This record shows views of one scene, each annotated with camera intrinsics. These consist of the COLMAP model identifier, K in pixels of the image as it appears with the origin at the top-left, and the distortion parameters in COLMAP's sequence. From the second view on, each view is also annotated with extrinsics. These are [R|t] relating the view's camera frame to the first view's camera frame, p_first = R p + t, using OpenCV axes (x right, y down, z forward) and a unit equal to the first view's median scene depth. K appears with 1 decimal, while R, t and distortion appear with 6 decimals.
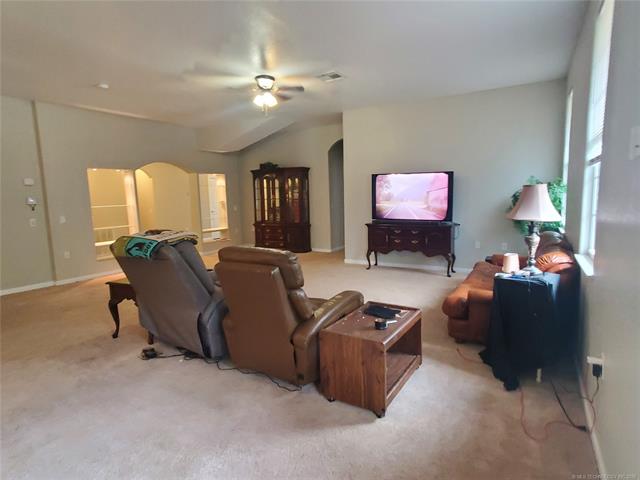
lens RADIAL K [[358.5, 0, 325.4], [0, 358.5, 236.4], [0, 0, 1]] dist [0.006964, 0.001478]
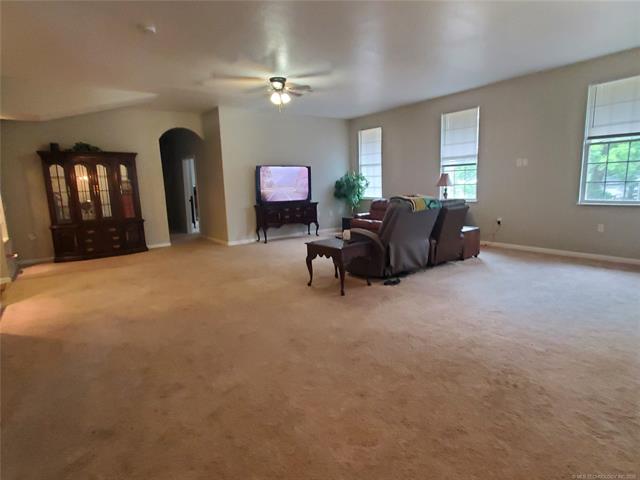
lens RADIAL K [[358.5, 0, 326.2], [0, 358.5, 244.5], [0, 0, 1]] dist [0.006964, 0.001478]
pose [[0.395377, -0.151401, 0.905955, -0.926957], [0.130908, 0.985541, 0.107571, -0.009557], [-0.909142, 0.076066, 0.409480, 0.310075]]
